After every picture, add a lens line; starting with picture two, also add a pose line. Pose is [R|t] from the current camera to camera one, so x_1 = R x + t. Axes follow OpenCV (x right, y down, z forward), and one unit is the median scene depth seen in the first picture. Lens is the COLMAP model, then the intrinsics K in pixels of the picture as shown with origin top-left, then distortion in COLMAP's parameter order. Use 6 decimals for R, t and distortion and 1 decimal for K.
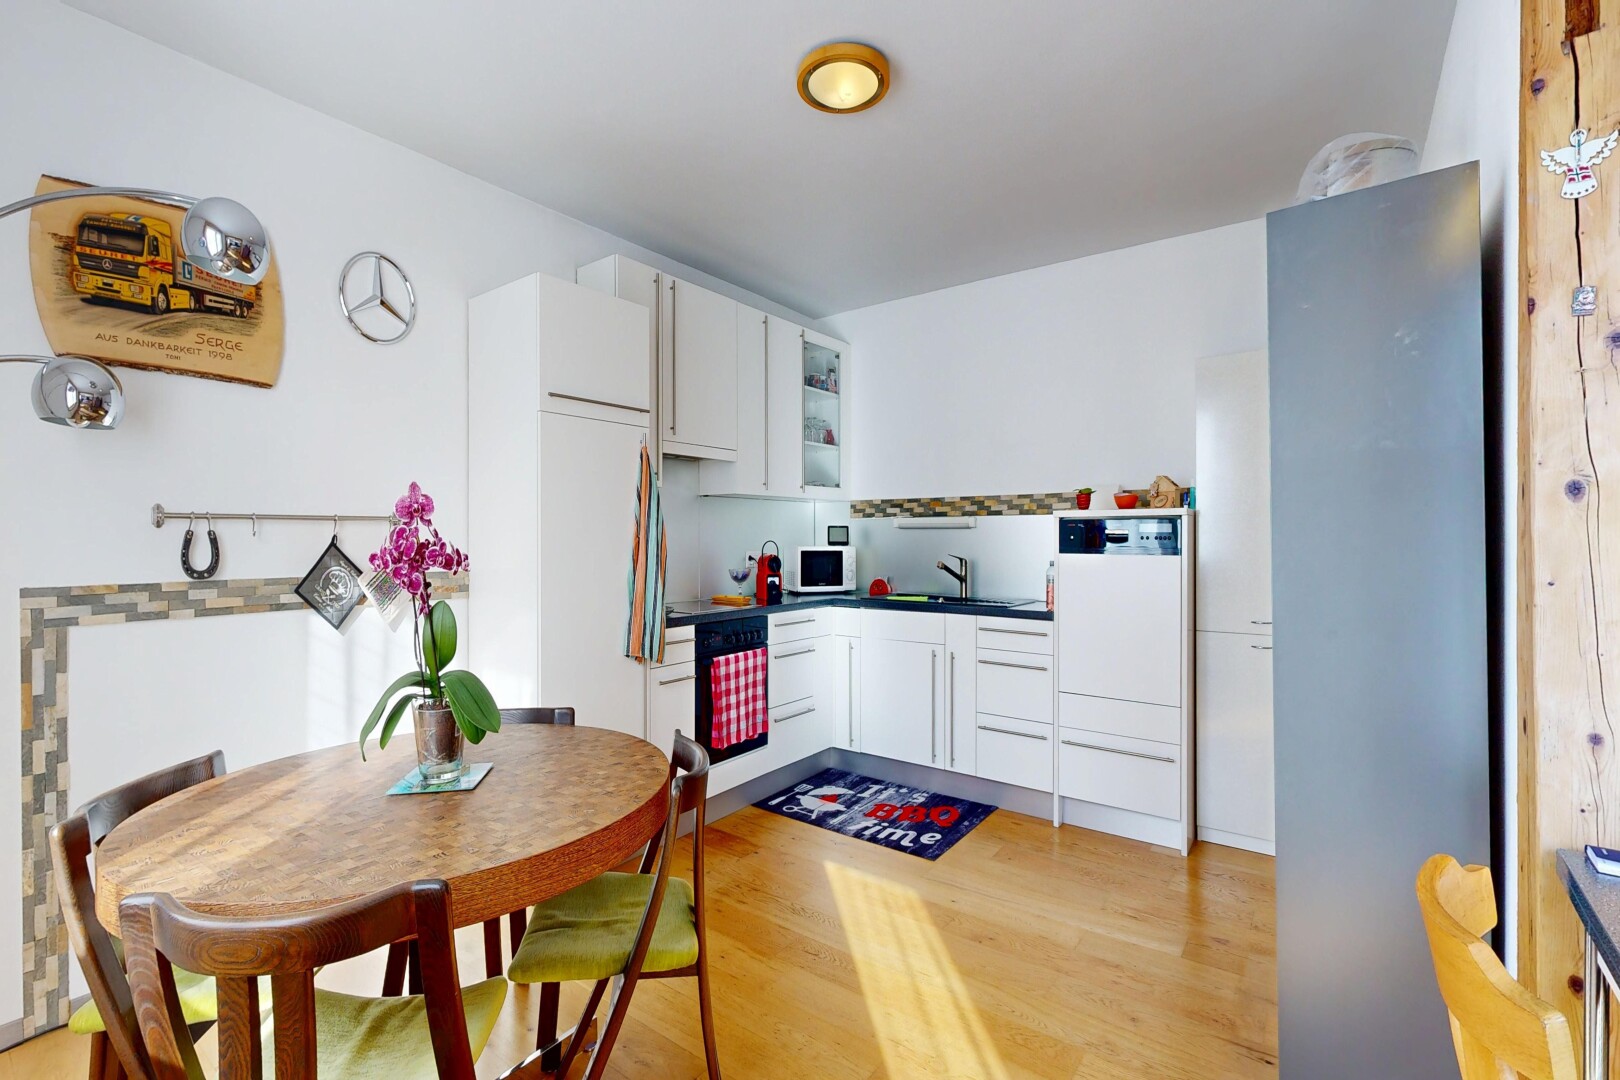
lens RADIAL K [[704.8, 0, 813.1], [0, 704.8, 541.5], [0, 0, 1]] dist [0.000290, -0.000128]
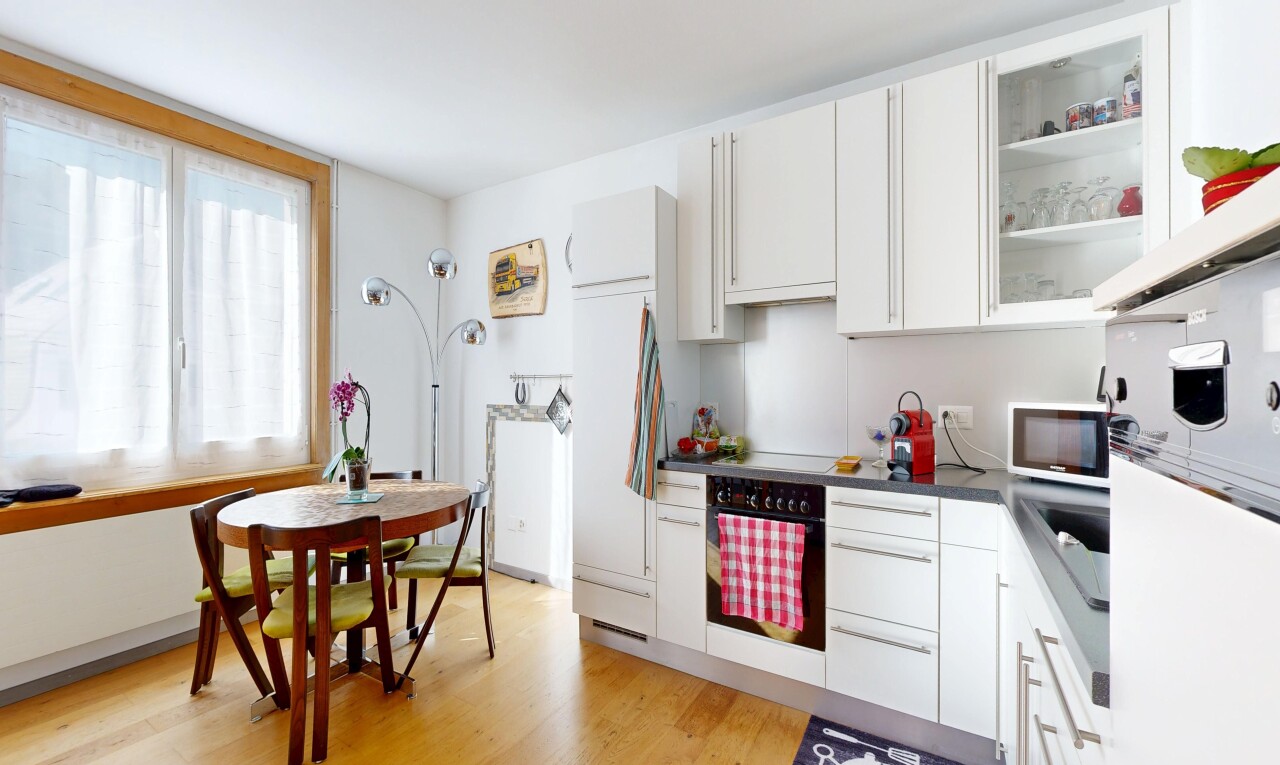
lens RADIAL K [[498.5, 0, 642.1], [0, 498.5, 383.1], [0, 0, 1]] dist [0.000086, -0.000073]
pose [[0.094330, -0.001816, -0.995539, 0.767247], [-0.003532, 0.999991, -0.002159, -0.013294], [0.995535, 0.003720, 0.094322, 1.226078]]
